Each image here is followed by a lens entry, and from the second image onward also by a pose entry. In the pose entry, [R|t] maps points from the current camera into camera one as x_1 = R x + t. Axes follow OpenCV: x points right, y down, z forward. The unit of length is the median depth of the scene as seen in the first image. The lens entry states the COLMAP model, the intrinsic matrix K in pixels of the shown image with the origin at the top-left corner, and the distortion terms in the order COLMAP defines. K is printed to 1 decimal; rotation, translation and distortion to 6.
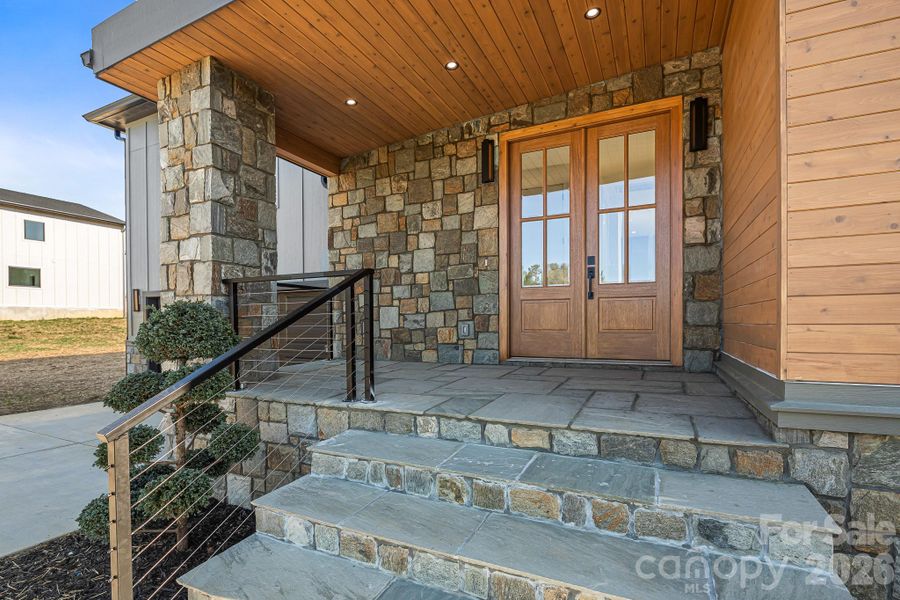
lens RADIAL K [[451.0, 0, 421.2], [0, 451.0, 332.7], [0, 0, 1]] dist [0.002601, -0.000219]
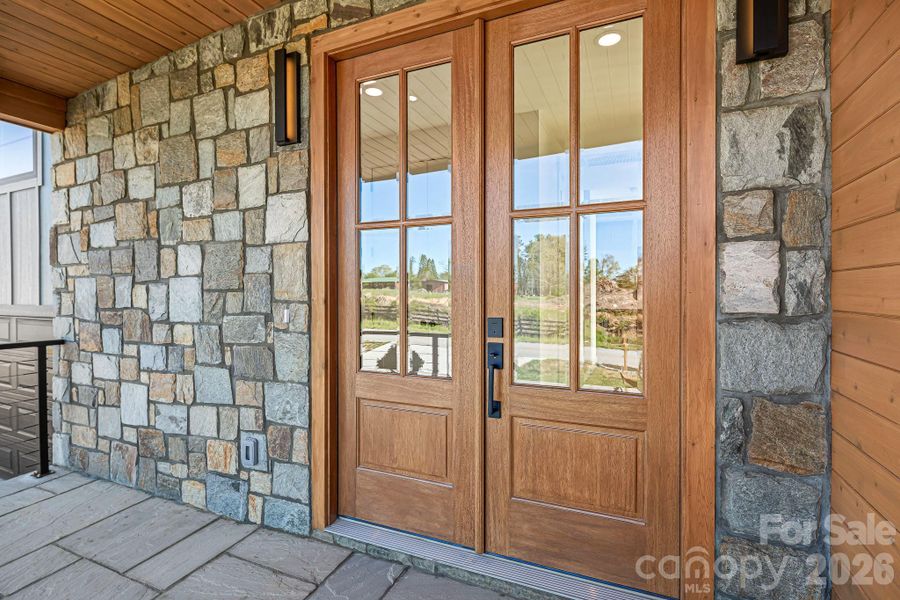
lens RADIAL K [[462.2, 0, 417.1], [0, 462.2, 303.5], [0, 0, 1]] dist [0.000525, -0.000124]
pose [[0.999657, 0.003205, 0.025975, 0.323303], [-0.003188, 0.999995, -0.000667, -0.202770], [-0.025977, 0.000584, 0.999662, 0.624995]]
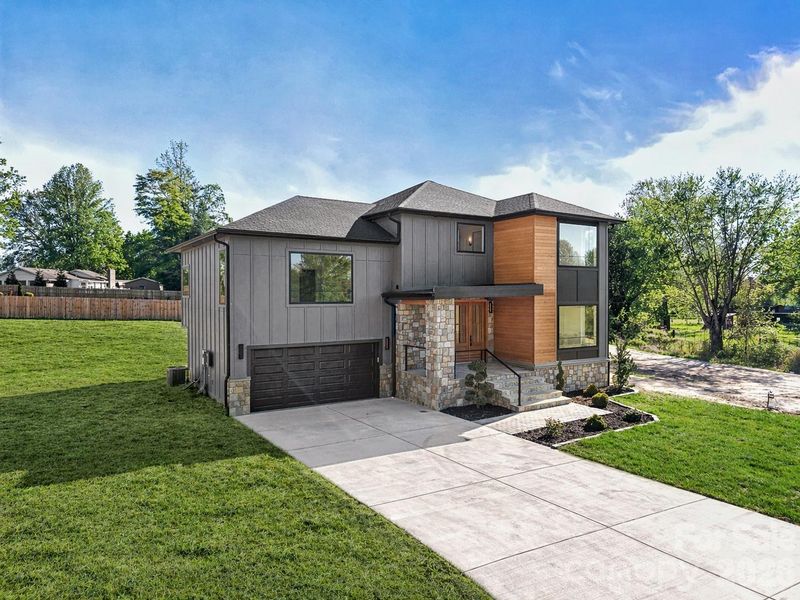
lens RADIAL K [[550.8, 0, 400.0], [0, 550.8, 300.0], [0, 0, 1]] dist [-0.003471, -0.000730]
pose [[0.510831, -0.006675, 0.859655, -4.437675], [0.013874, 0.999904, -0.000480, -0.528366], [-0.859569, 0.012172, 0.510875, -0.998115]]
